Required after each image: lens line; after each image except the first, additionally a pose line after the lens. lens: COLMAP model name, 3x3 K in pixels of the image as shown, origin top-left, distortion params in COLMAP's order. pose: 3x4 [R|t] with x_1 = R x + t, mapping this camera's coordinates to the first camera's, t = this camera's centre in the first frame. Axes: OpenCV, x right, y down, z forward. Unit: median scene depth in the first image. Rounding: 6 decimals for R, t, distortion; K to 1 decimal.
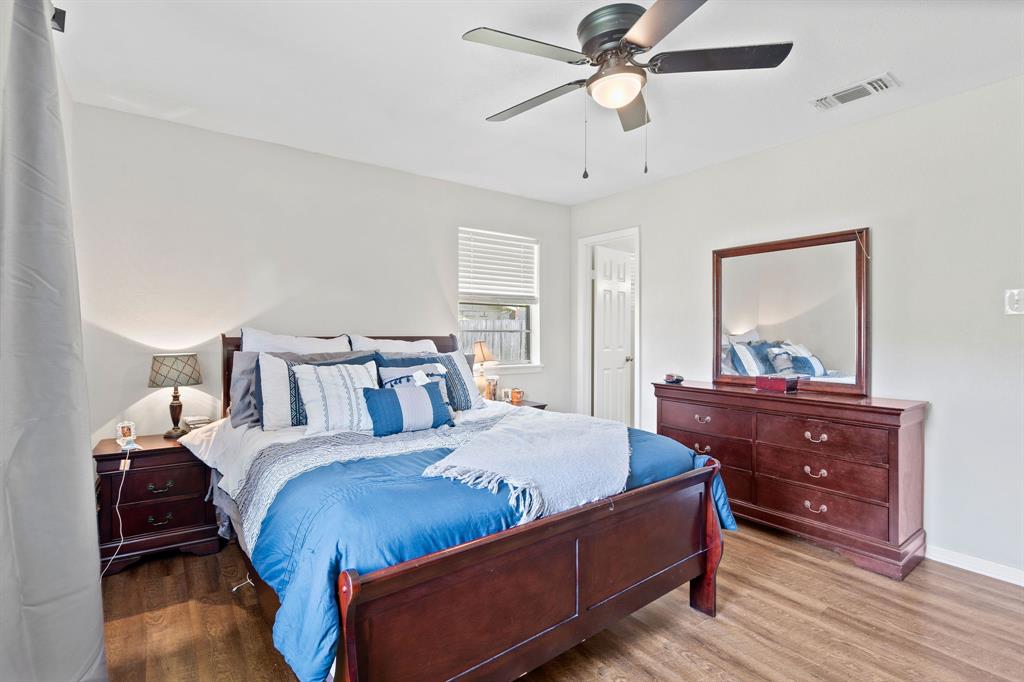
lens RADIAL K [[489.0, 0, 492.2], [0, 489.0, 338.6], [0, 0, 1]] dist [-0.002524, -0.000193]
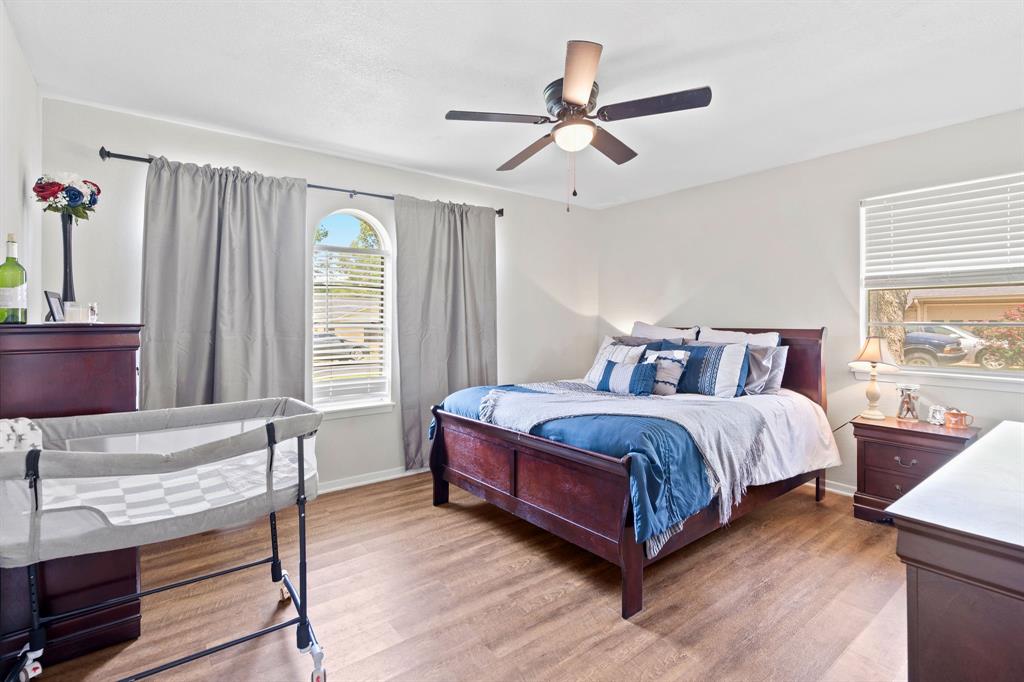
lens RADIAL K [[471.8, 0, 512.5], [0, 471.8, 329.1], [0, 0, 1]] dist [-0.003584, 0.000143]
pose [[0.028102, 0.013346, -0.999516, 1.349555], [-0.019563, 0.999727, 0.012799, -0.011159], [0.999414, 0.019194, 0.028355, 0.728772]]
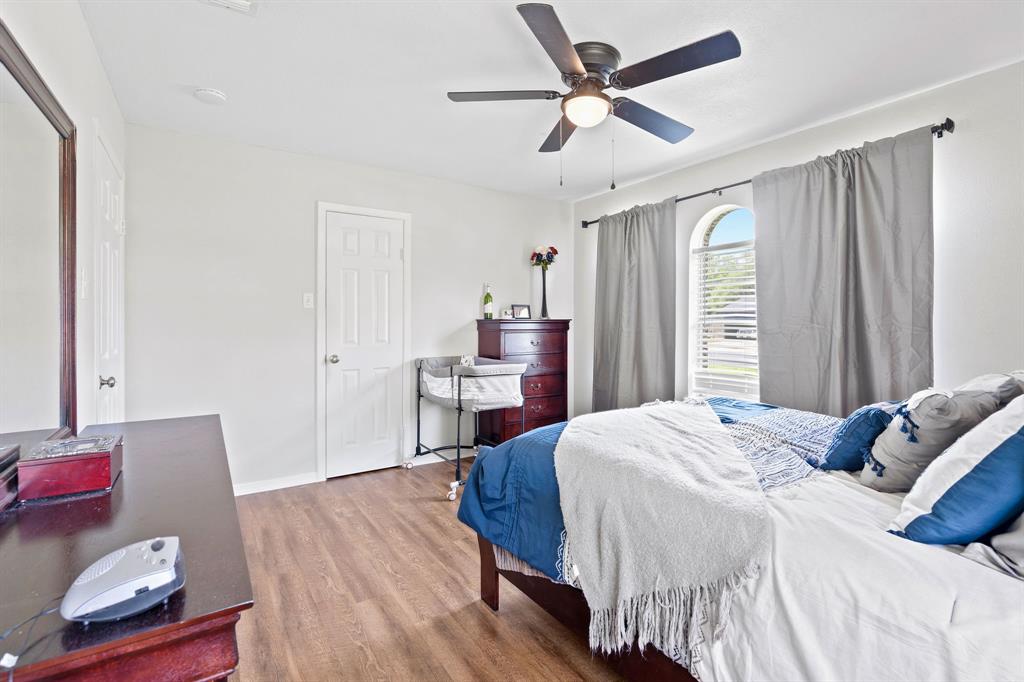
lens RADIAL K [[471.8, 0, 512.5], [0, 471.8, 329.1], [0, 0, 1]] dist [-0.003584, 0.000143]
pose [[-0.999684, -0.002168, 0.025033, 0.364636], [-0.001215, 0.999276, 0.038019, -0.026790], [-0.025097, 0.037977, -0.998963, 1.924336]]
